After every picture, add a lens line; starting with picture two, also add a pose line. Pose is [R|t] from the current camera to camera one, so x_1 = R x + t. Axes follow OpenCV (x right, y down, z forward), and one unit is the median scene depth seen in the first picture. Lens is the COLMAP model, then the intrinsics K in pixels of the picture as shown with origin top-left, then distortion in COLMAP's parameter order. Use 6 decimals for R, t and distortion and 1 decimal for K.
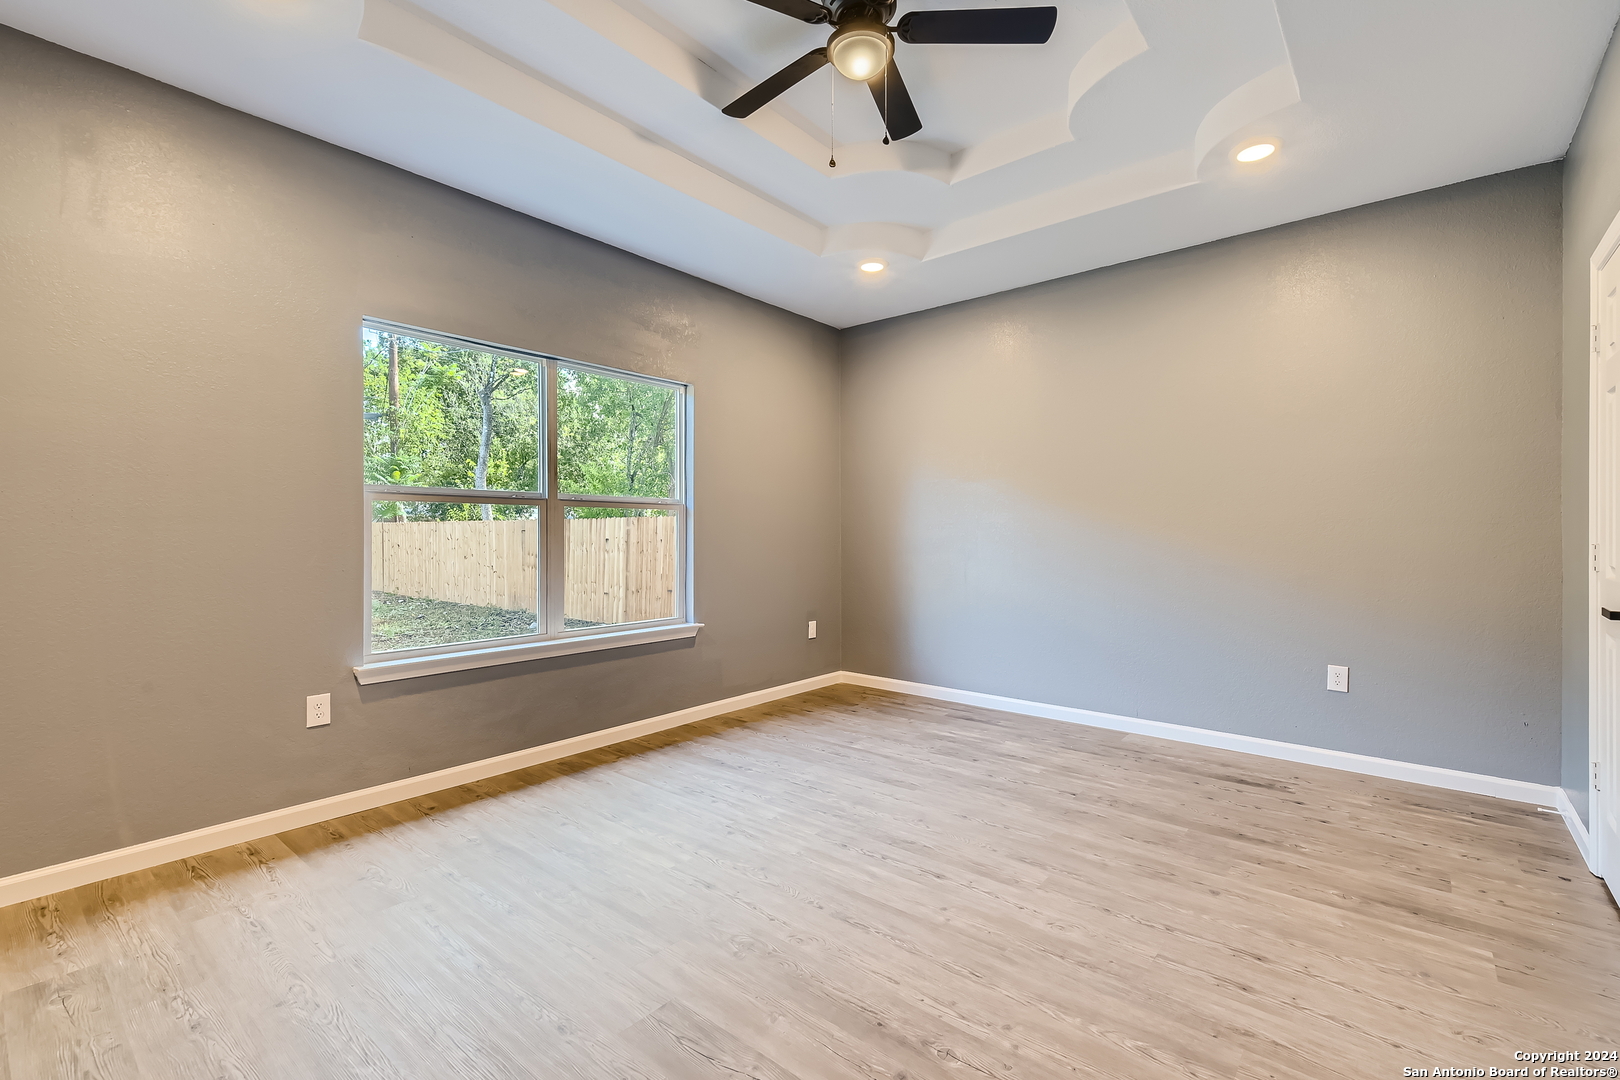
lens RADIAL K [[711.7, 0, 819.8], [0, 711.7, 528.7], [0, 0, 1]] dist [0.028239, -0.008325]
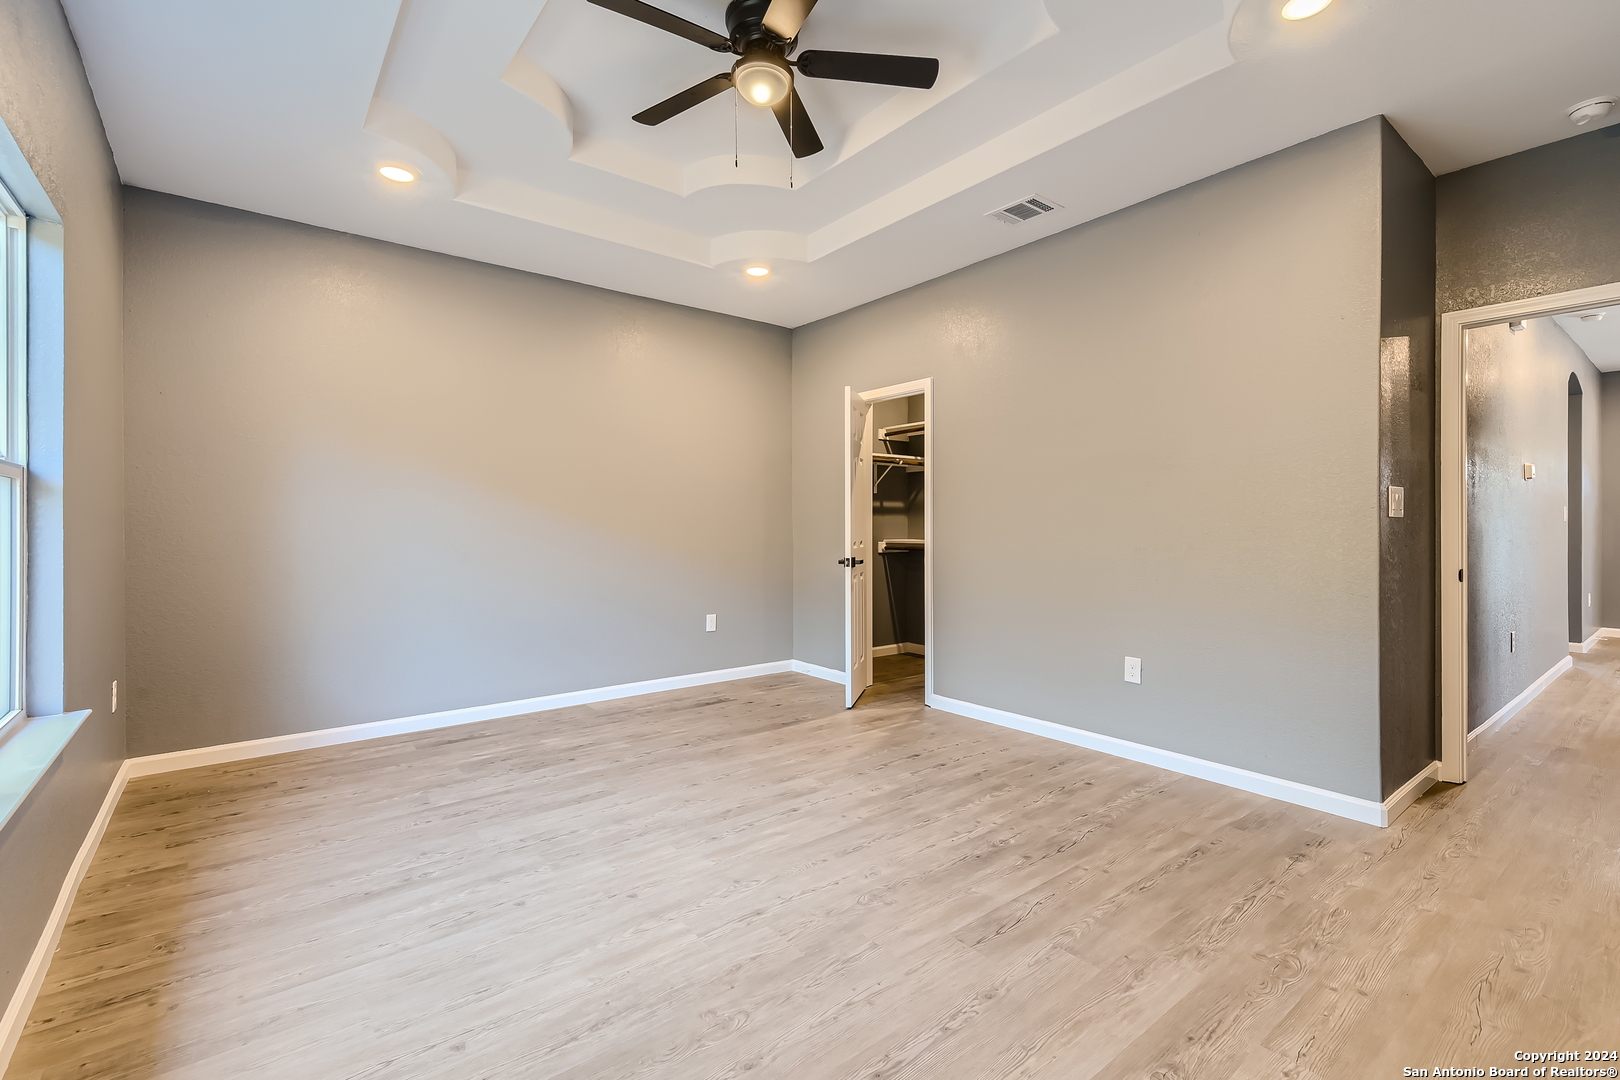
lens RADIAL K [[711.7, 0, 817.4], [0, 711.7, 517.8], [0, 0, 1]] dist [0.028239, -0.008325]
pose [[0.202264, 0.009447, 0.979285, -0.749974], [-0.004578, 0.999952, -0.008701, 0.004358], [-0.979320, -0.002723, 0.202297, 0.539477]]
